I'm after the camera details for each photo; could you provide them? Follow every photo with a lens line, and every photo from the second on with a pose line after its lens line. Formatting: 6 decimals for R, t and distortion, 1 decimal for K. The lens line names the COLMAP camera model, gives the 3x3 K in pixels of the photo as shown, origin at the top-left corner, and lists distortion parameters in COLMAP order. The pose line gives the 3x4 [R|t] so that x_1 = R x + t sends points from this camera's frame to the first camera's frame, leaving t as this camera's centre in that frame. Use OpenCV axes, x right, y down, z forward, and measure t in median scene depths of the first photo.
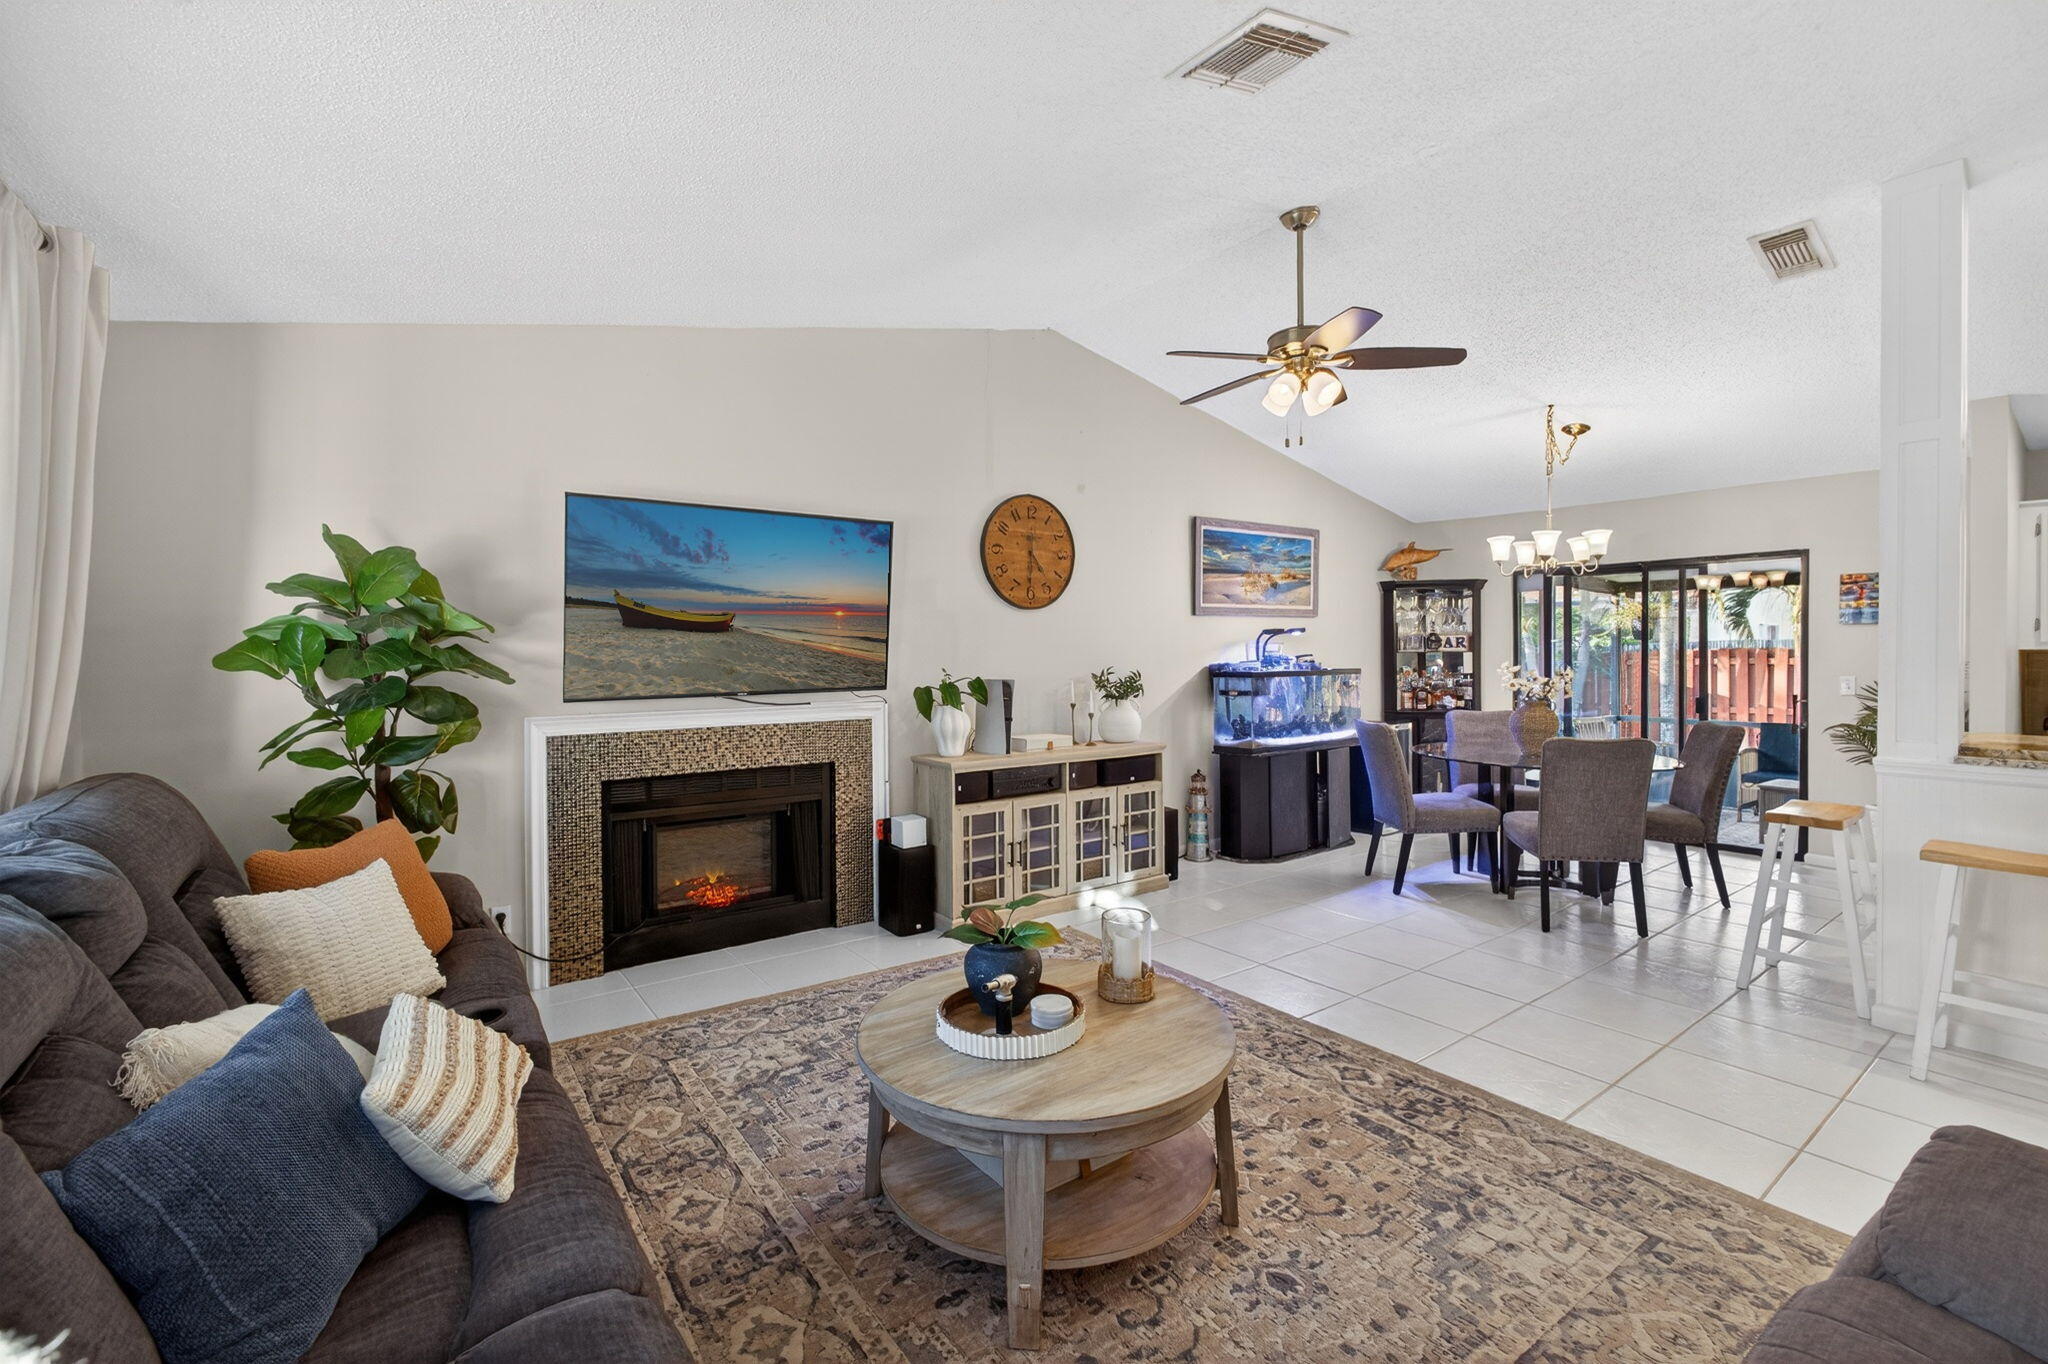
lens RADIAL K [[886.1, 0, 1030.8], [0, 886.1, 653.5], [0, 0, 1]] dist [-0.004070, -0.000489]
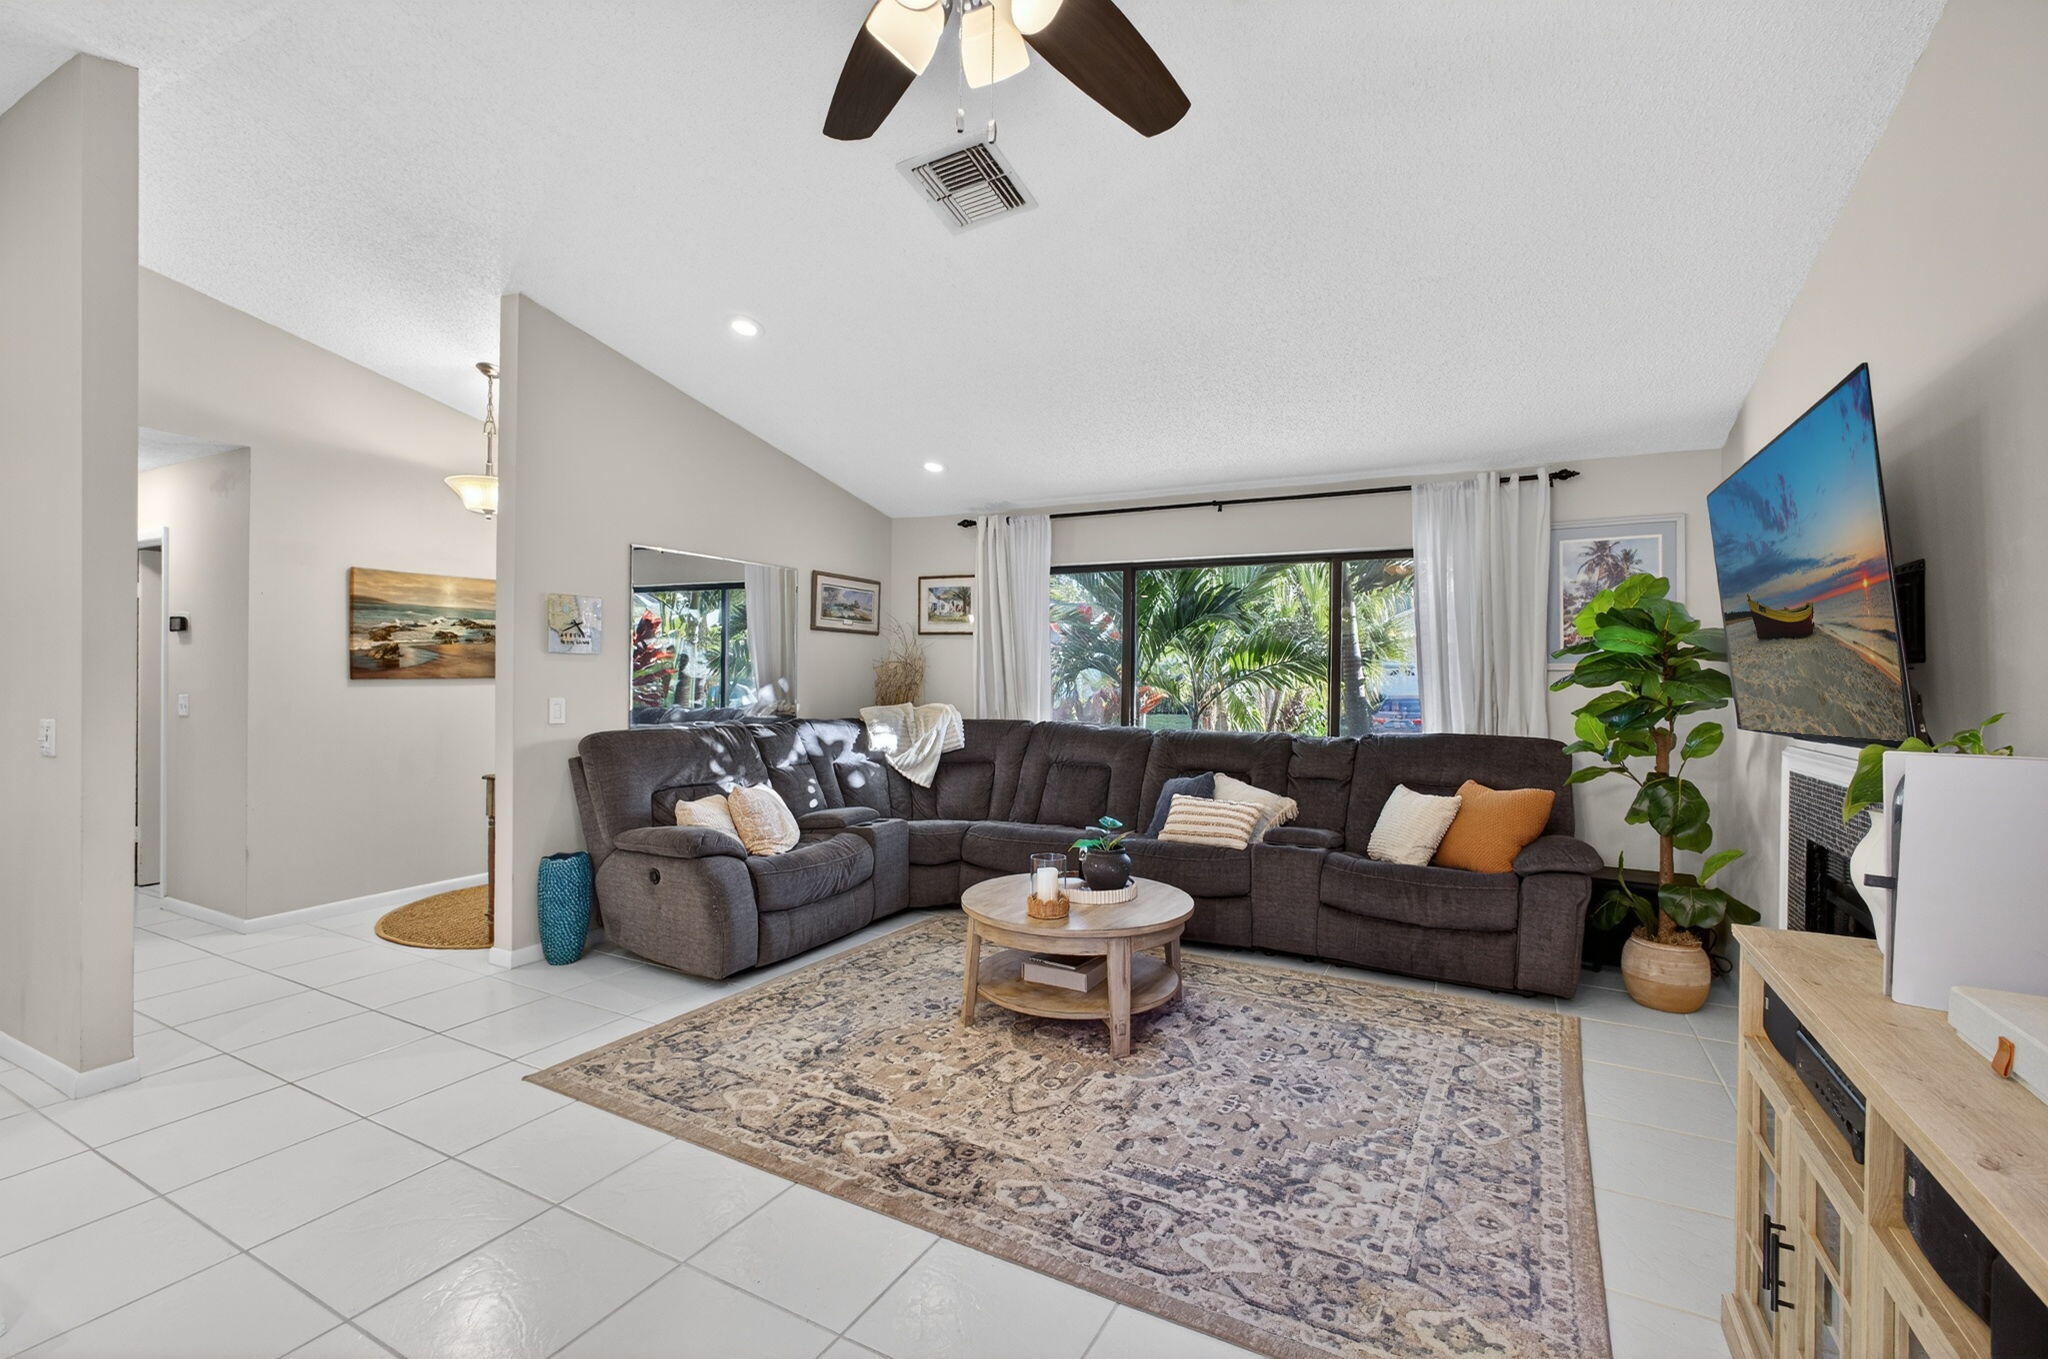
lens RADIAL K [[890.8, 0, 1024.0], [0, 890.8, 679.5], [0, 0, 1]] dist [-0.008161, 0.000116]
pose [[-0.908998, -0.002568, -0.416793, 0.390286], [-0.005900, 0.999960, 0.006706, 0.004449], [0.416759, 0.008555, -0.908977, 1.213864]]
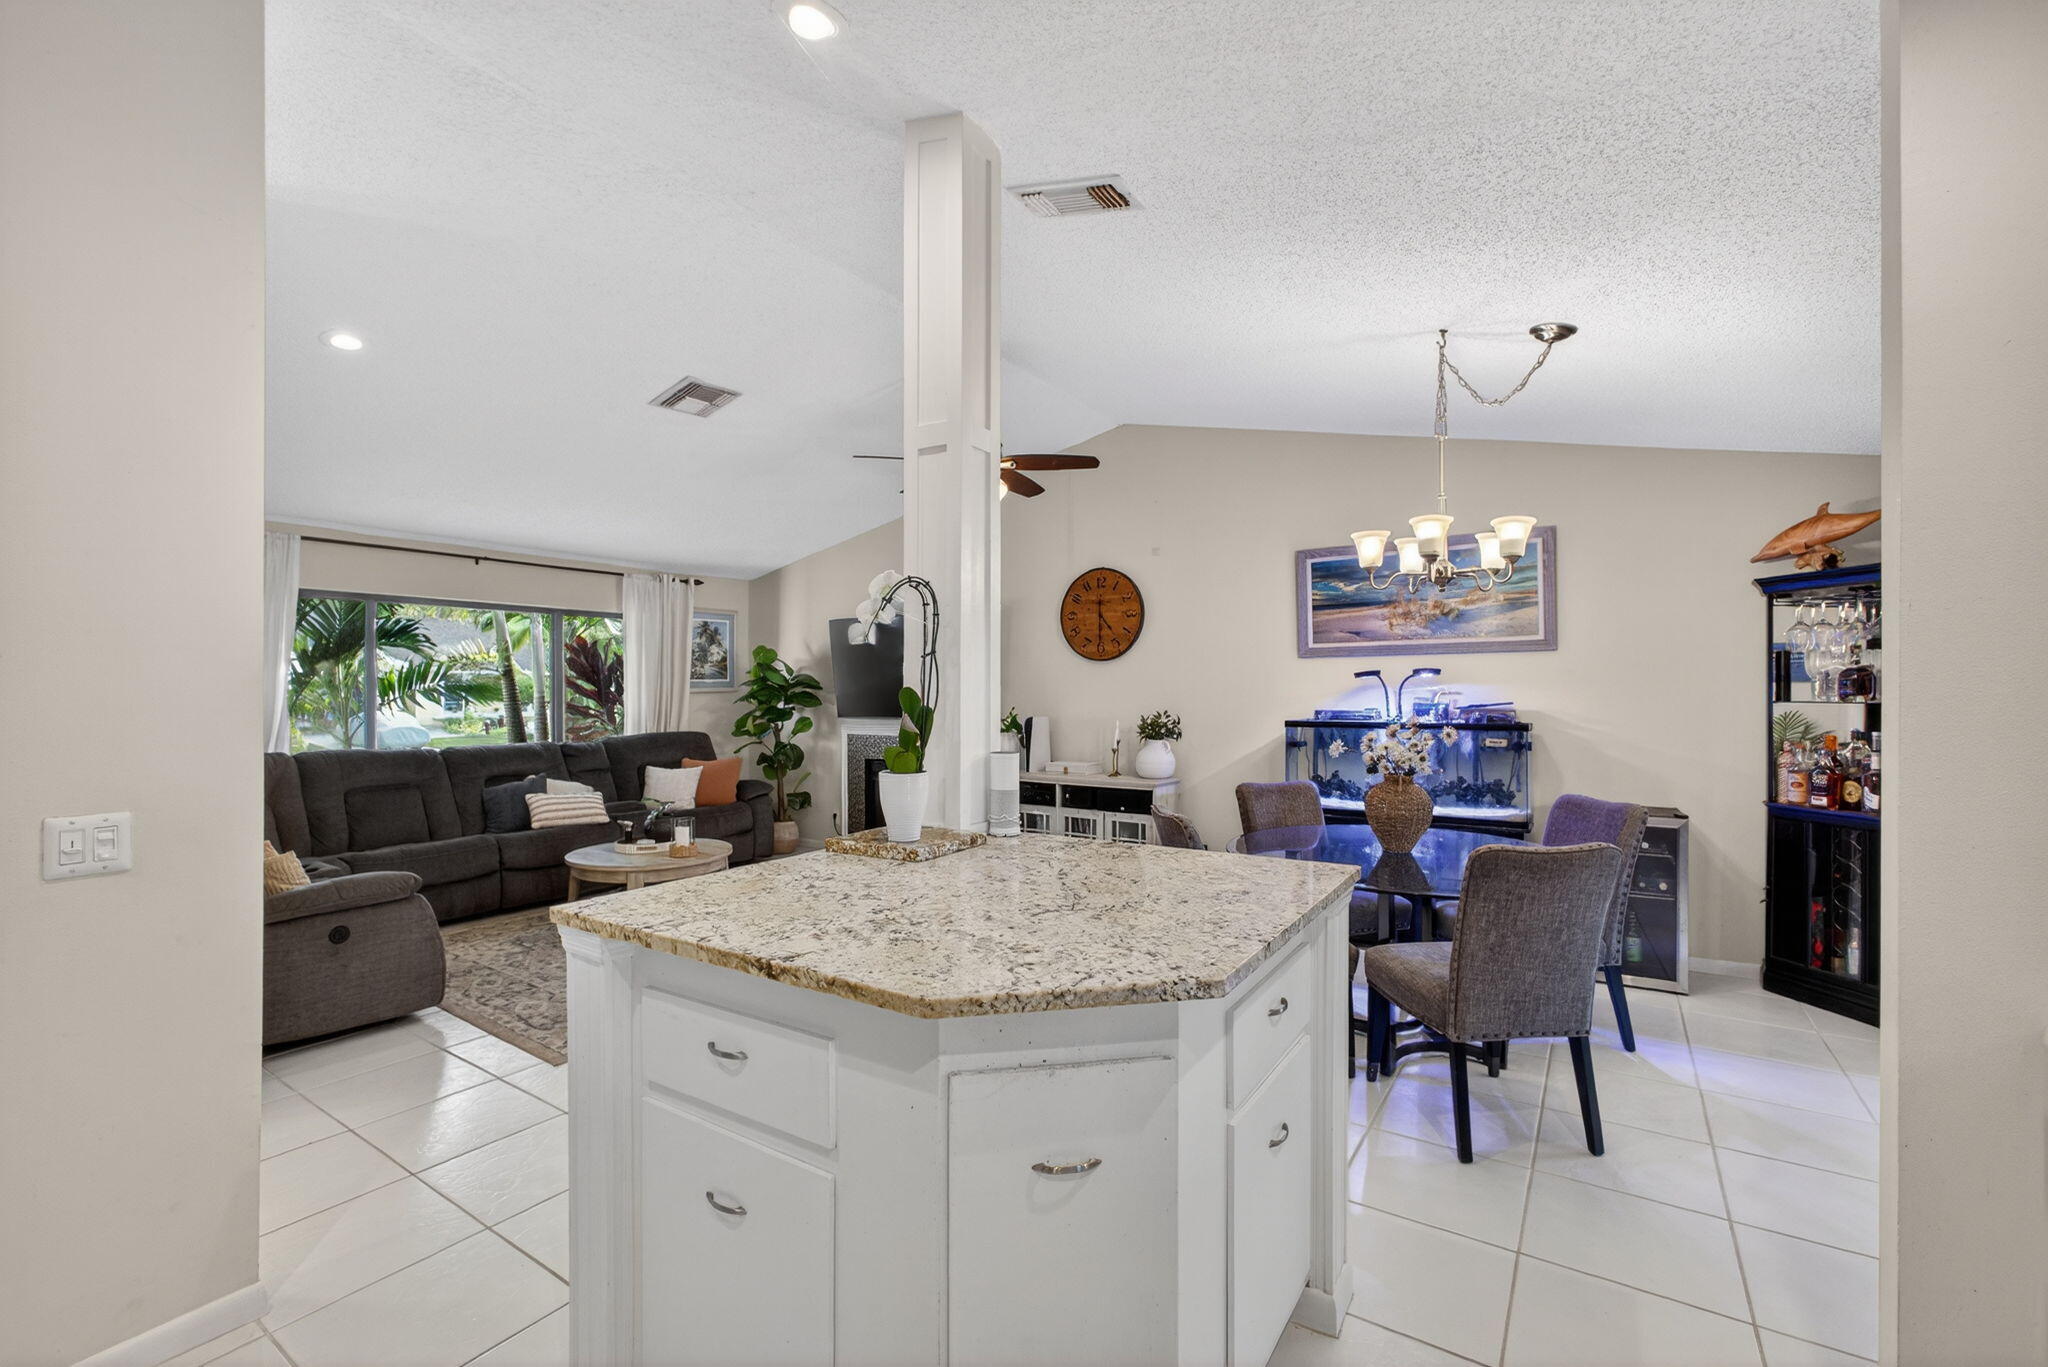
lens RADIAL K [[878.5, 0, 1025.0], [0, 878.5, 694.1], [0, 0, 1]] dist [-0.018692, 0.011302]
pose [[0.335869, 0.007889, -0.941876, 1.297562], [-0.003038, 0.999969, 0.007292, -0.015234], [0.941904, 0.000412, 0.335882, 0.577835]]
